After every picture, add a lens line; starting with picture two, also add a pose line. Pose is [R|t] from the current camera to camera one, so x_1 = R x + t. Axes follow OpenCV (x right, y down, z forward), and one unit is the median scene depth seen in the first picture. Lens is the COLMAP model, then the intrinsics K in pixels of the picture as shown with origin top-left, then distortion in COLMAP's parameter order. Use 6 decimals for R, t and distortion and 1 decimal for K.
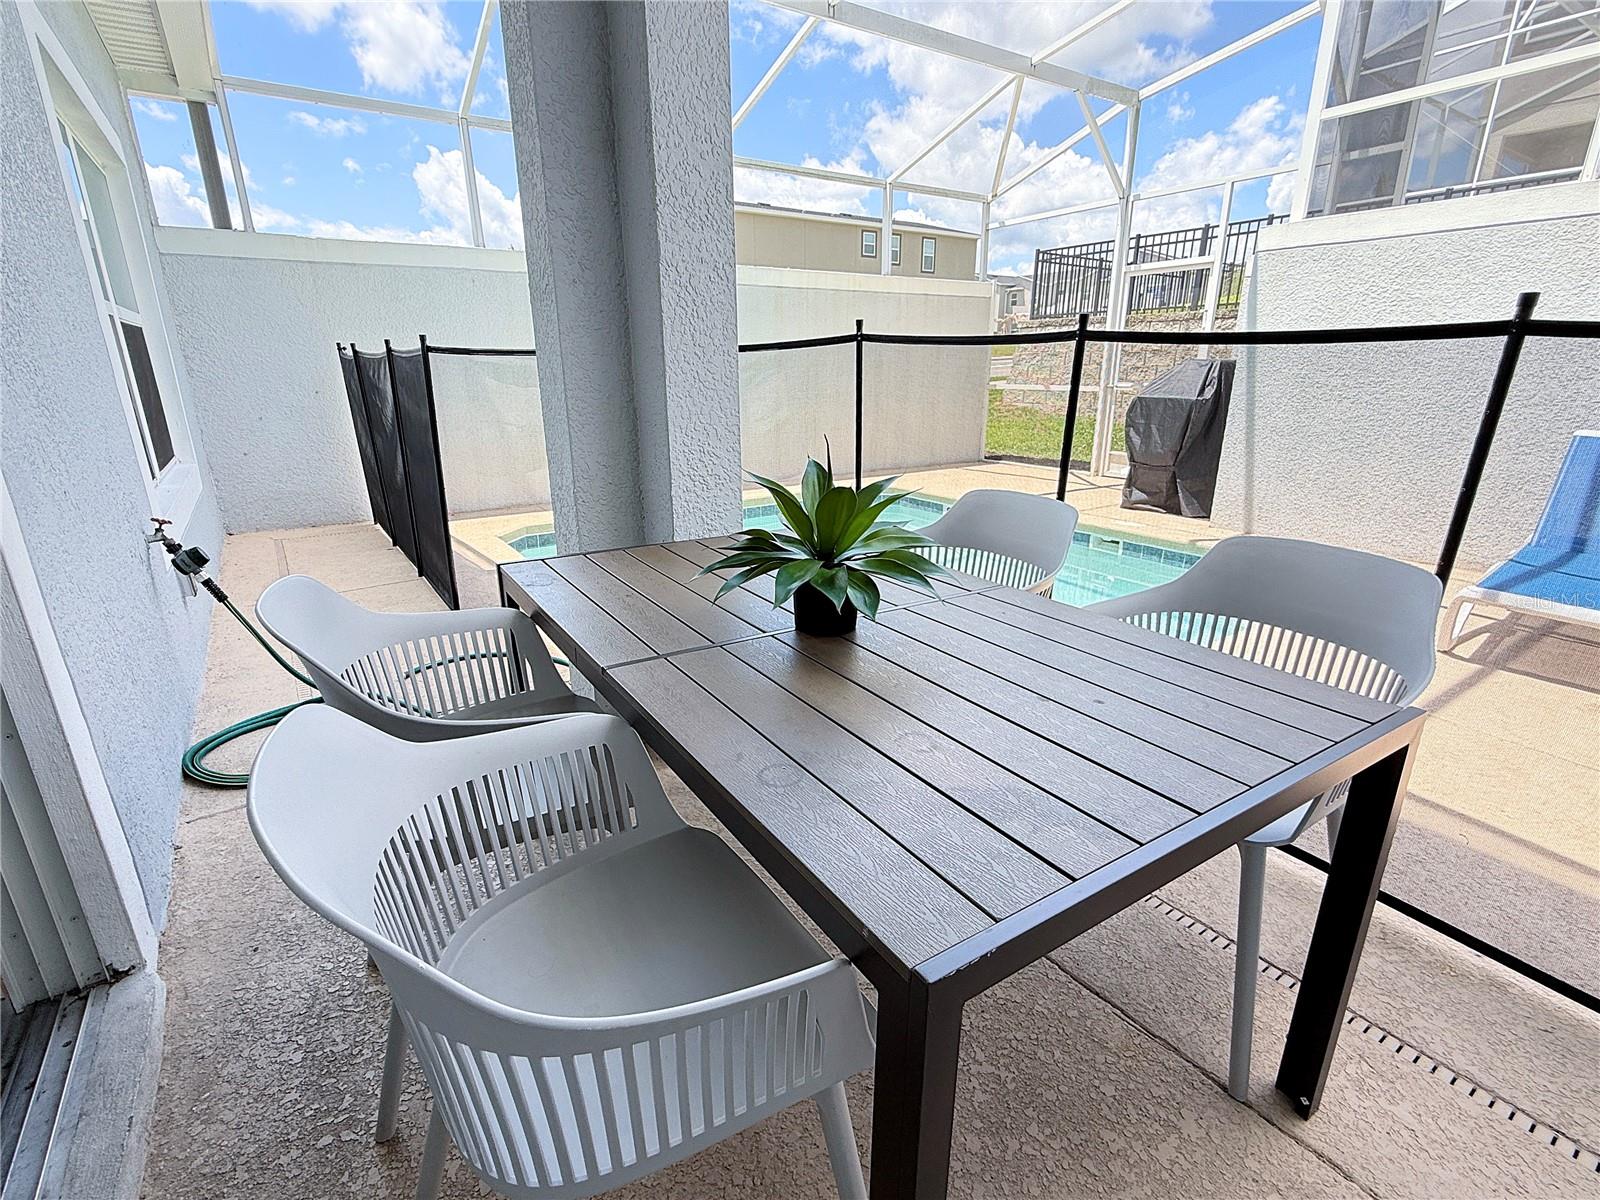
lens RADIAL K [[752.5, 0, 797.8], [0, 752.5, 603.5], [0, 0, 1]] dist [-0.002942, -0.000316]
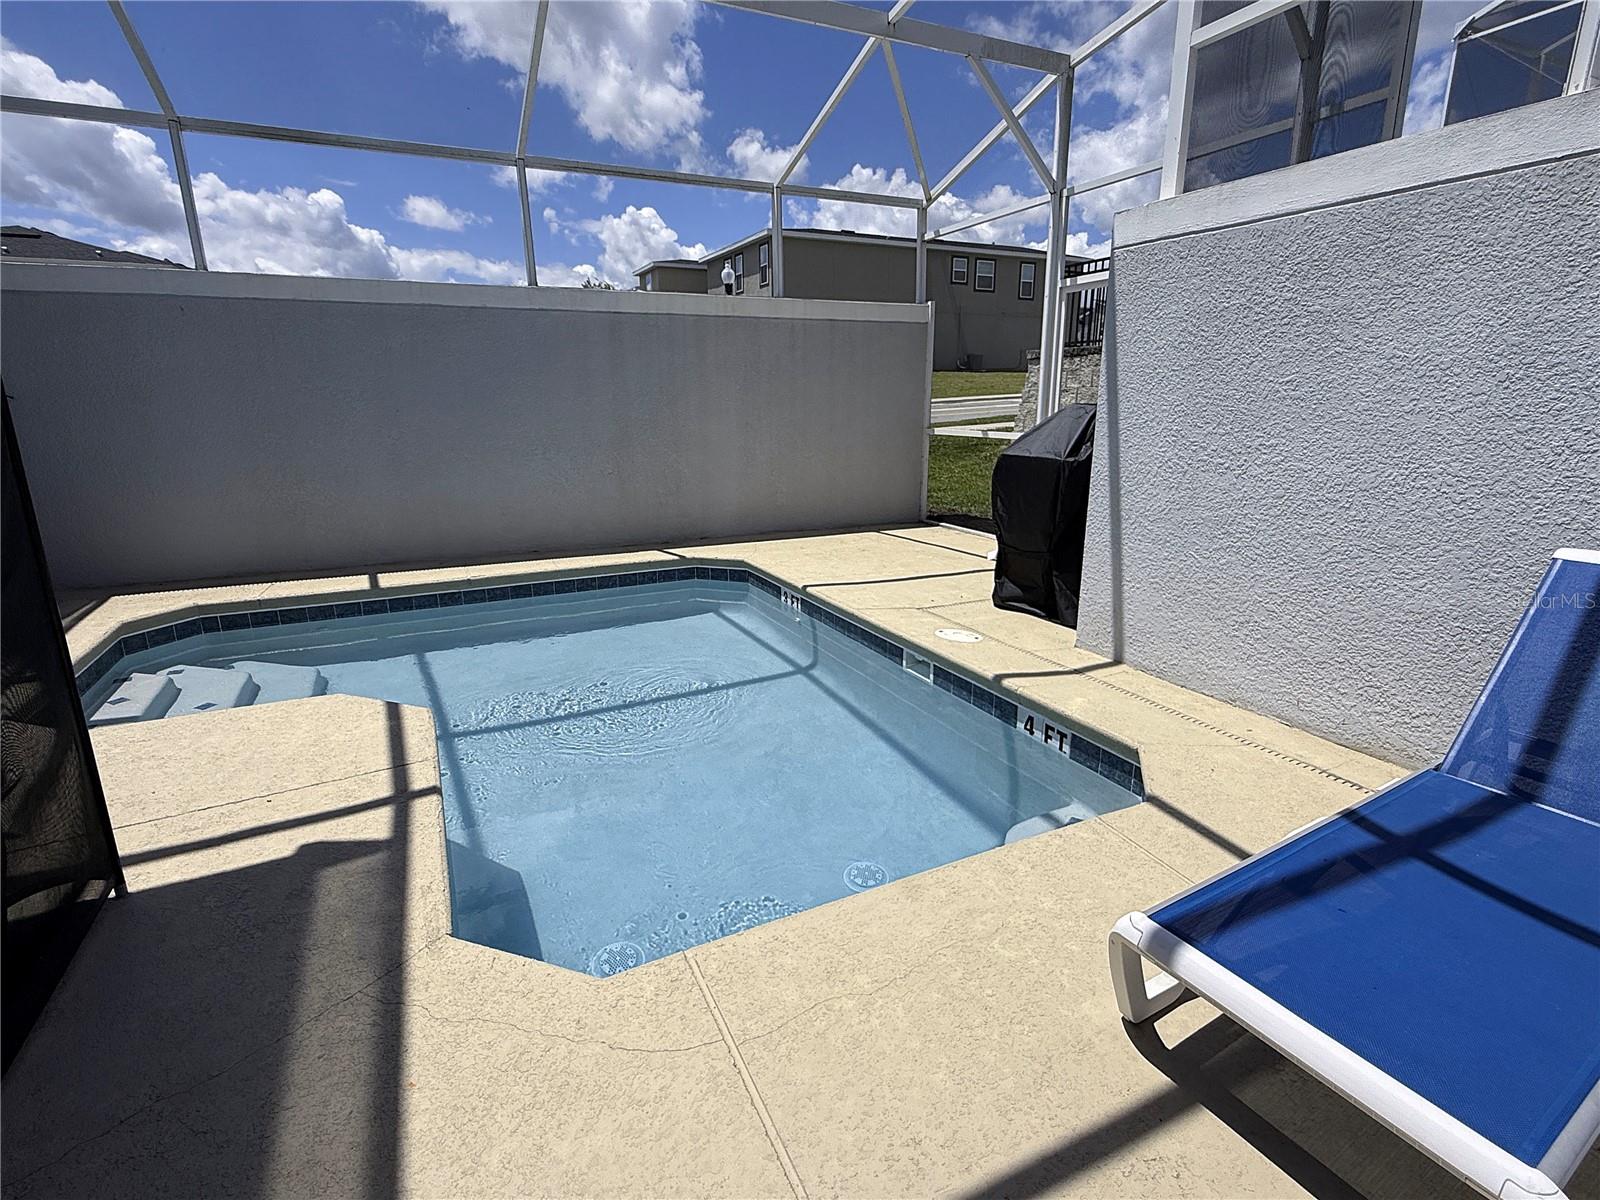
lens RADIAL K [[797.7, 0, 800.4], [0, 797.7, 589.8], [0, 0, 1]] dist [0.006579, 0.001667]
pose [[0.990258, 0.041739, -0.132840, 0.355604], [-0.050822, 0.996542, -0.065736, -0.083369], [0.129637, 0.071847, 0.988955, 0.225048]]
